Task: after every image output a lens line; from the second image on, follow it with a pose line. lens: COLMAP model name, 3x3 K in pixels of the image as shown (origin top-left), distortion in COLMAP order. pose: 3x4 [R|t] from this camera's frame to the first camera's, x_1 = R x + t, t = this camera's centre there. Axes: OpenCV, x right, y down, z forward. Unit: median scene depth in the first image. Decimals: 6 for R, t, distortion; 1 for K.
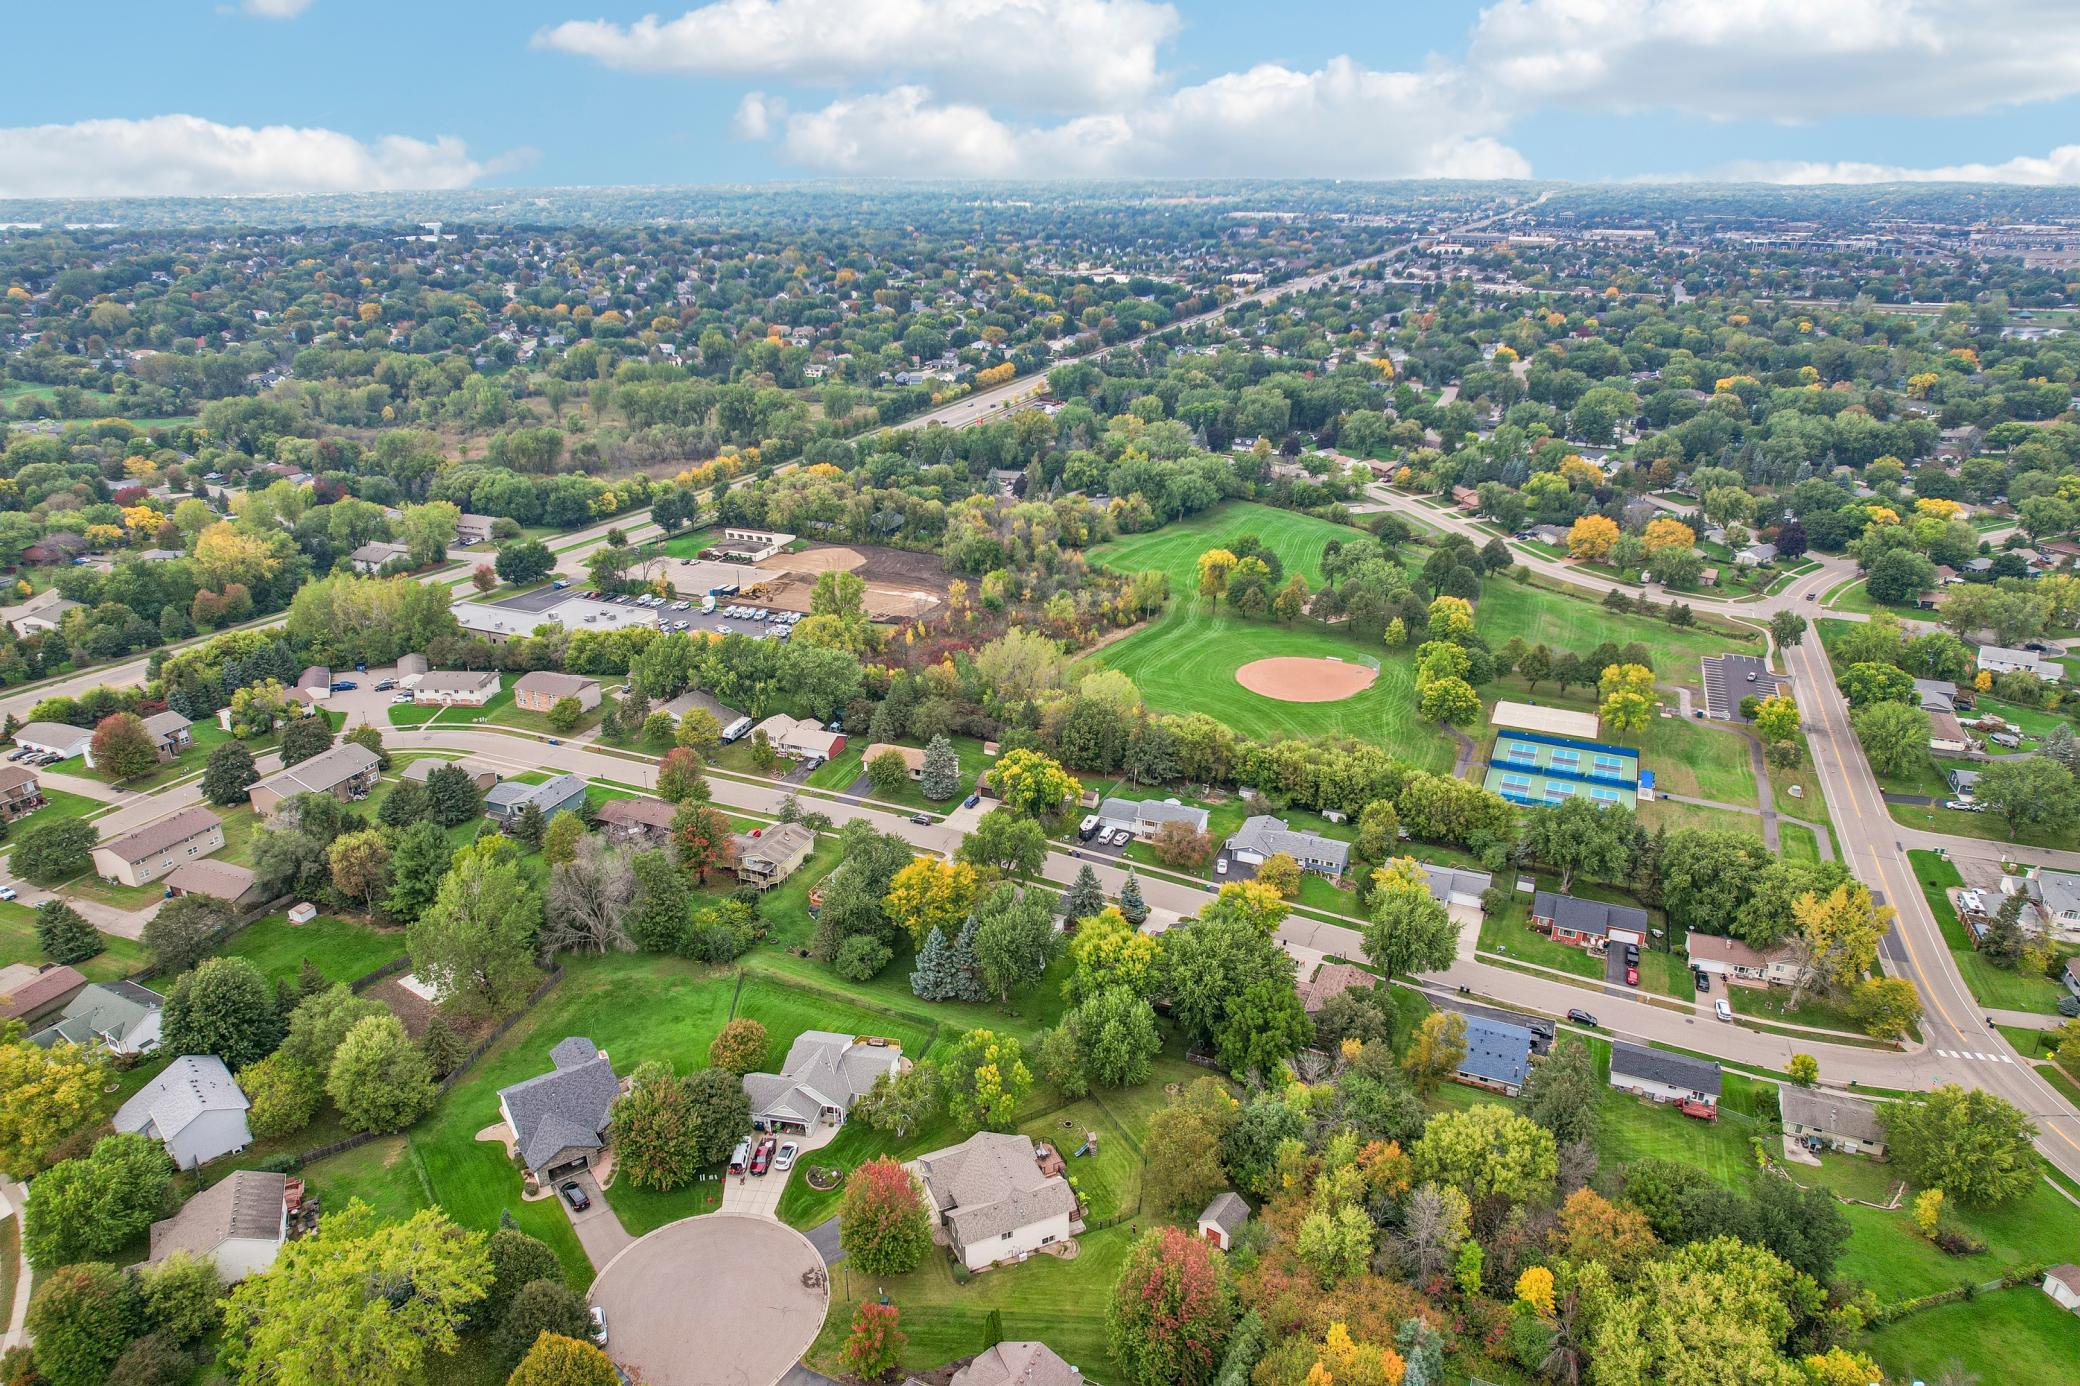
lens RADIAL K [[1336.1, 0, 1037.6], [0, 1336.1, 715.2], [0, 0, 1]] dist [-0.085724, 0.079894]
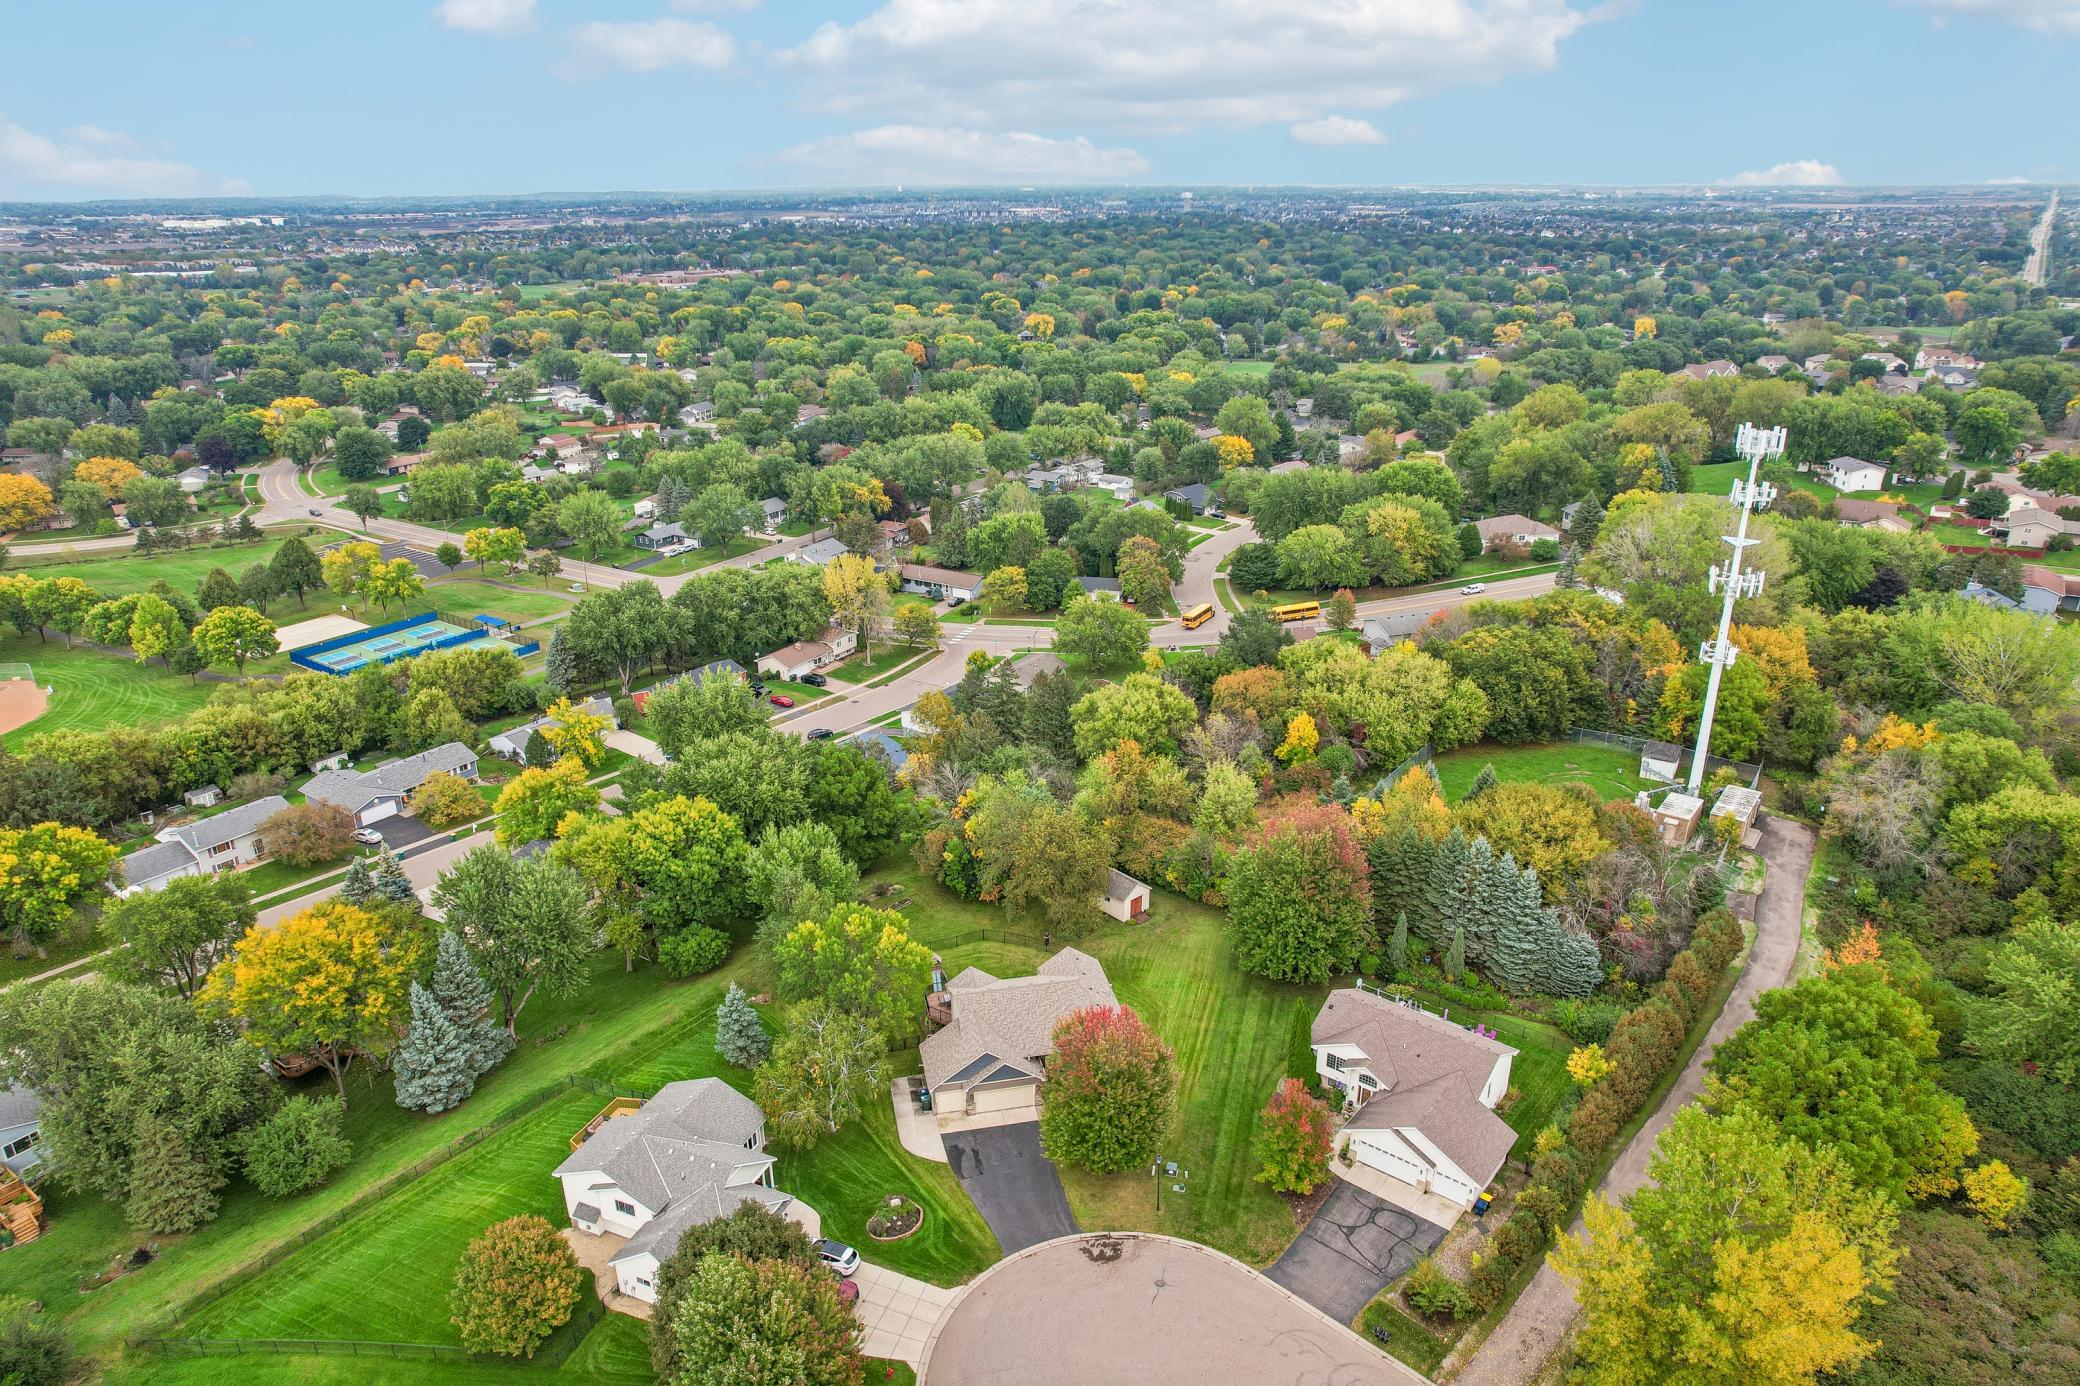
lens RADIAL K [[1336.1, 0, 1037.6], [0, 1336.1, 715.2], [0, 0, 1]] dist [-0.085724, 0.079894]
pose [[0.212460, -0.366762, 0.905730, -0.607978], [0.383134, 0.883940, 0.268065, 0.012391], [-0.898927, 0.290063, 0.328321, 0.679944]]
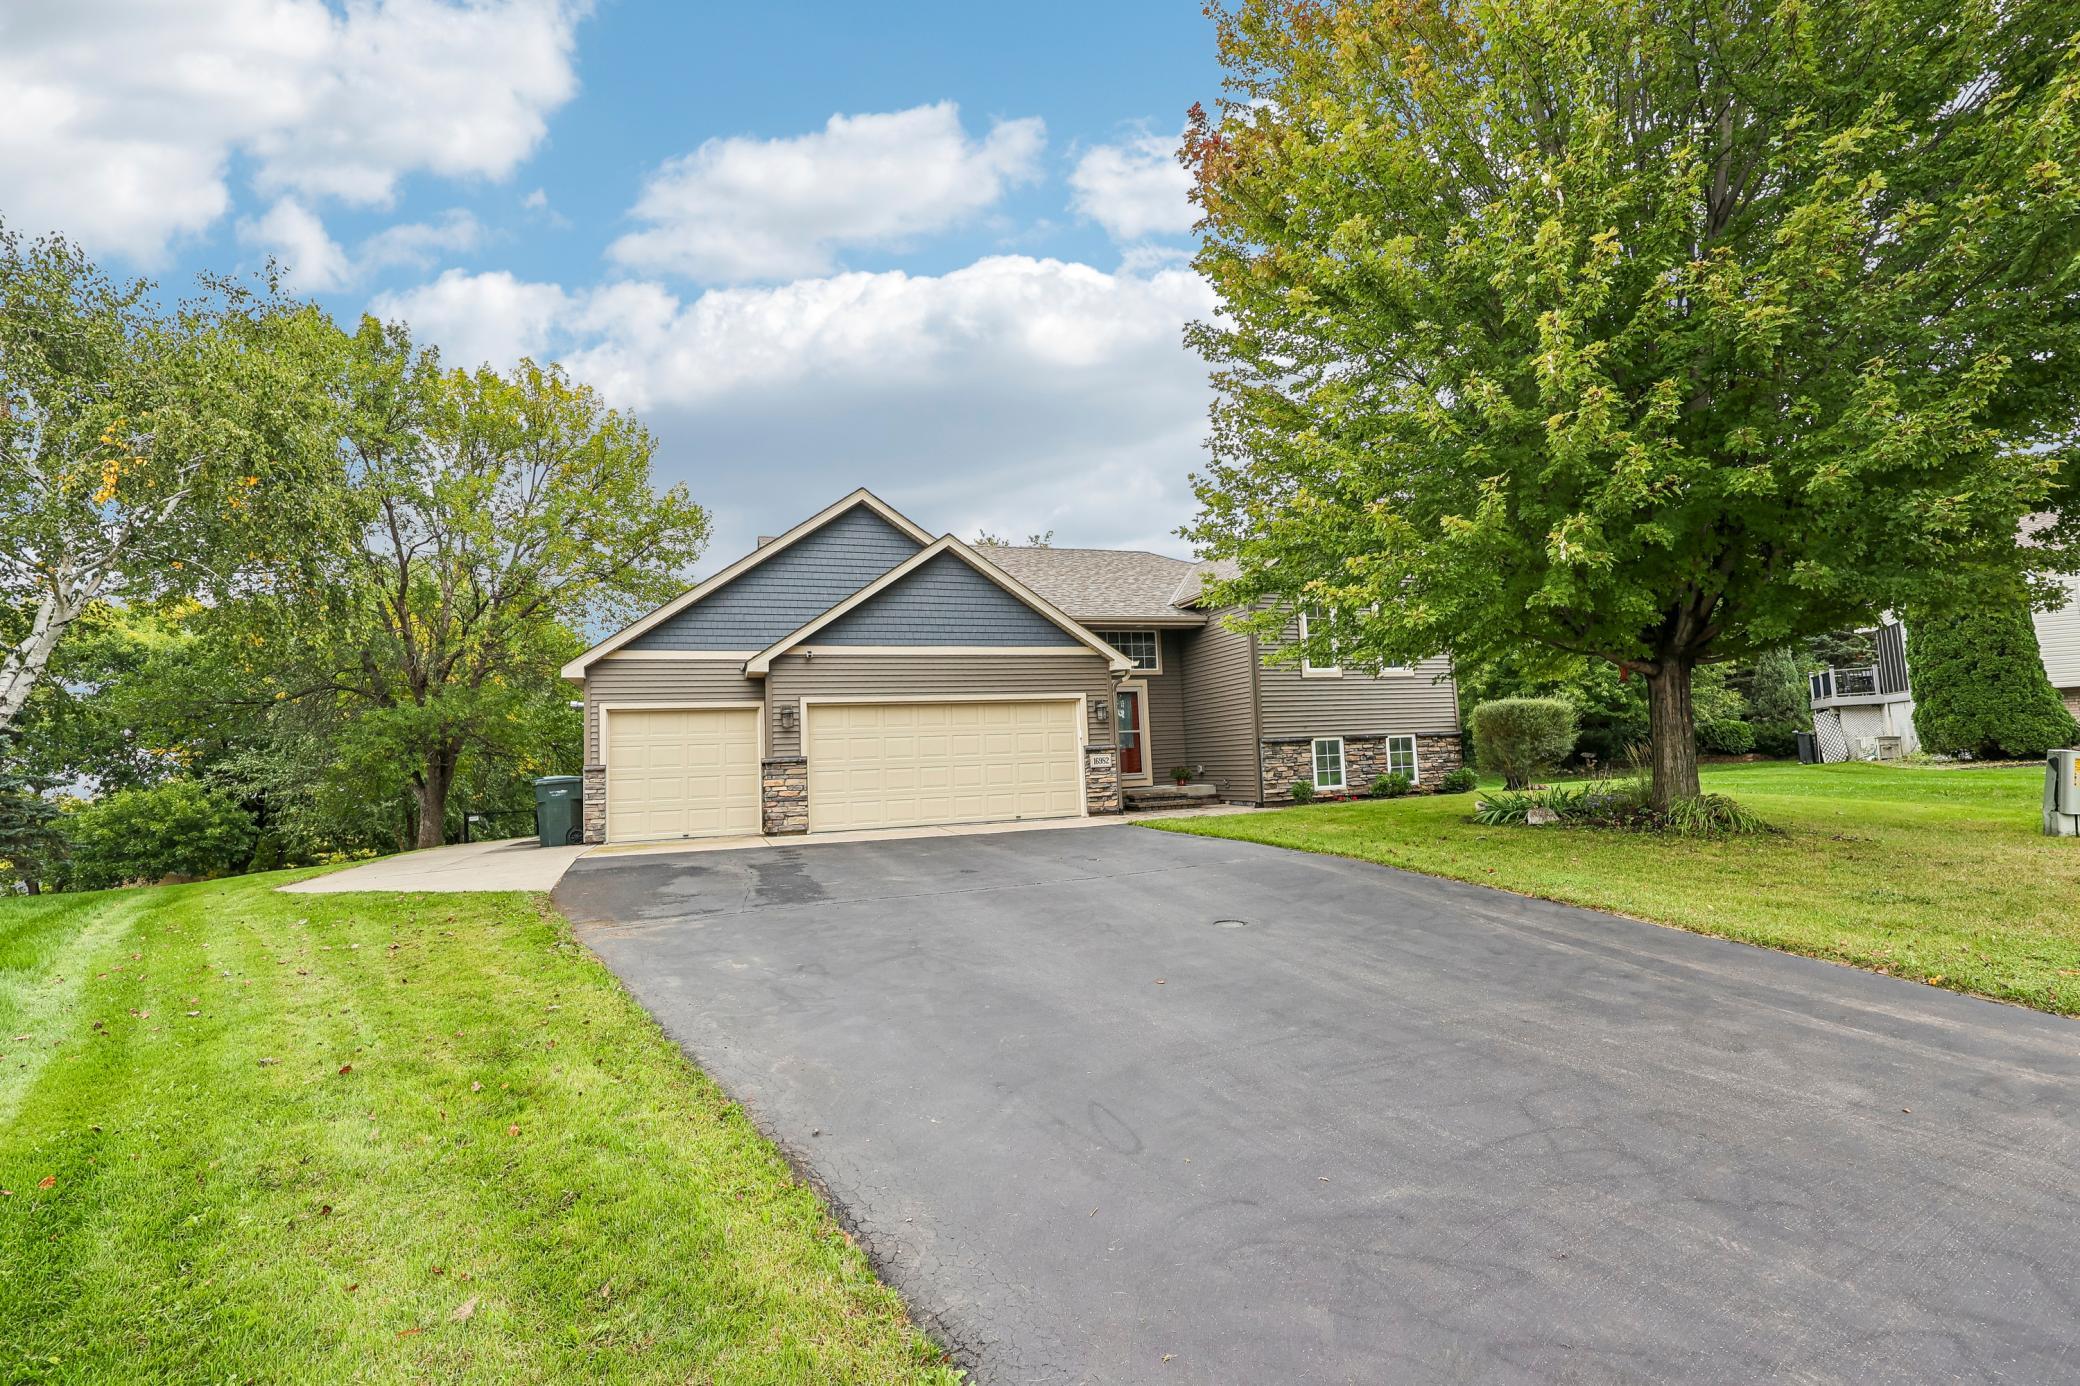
lens RADIAL K [[912.9, 0, 1031.8], [0, 912.9, 692.5], [0, 0, 1]] dist [-0.003029, 0.000192]
pose [[0.092874, 0.084325, 0.992101, -0.173321], [0.423570, 0.898404, -0.116013, 0.364808], [-0.901090, 0.430999, 0.047721, 0.955052]]
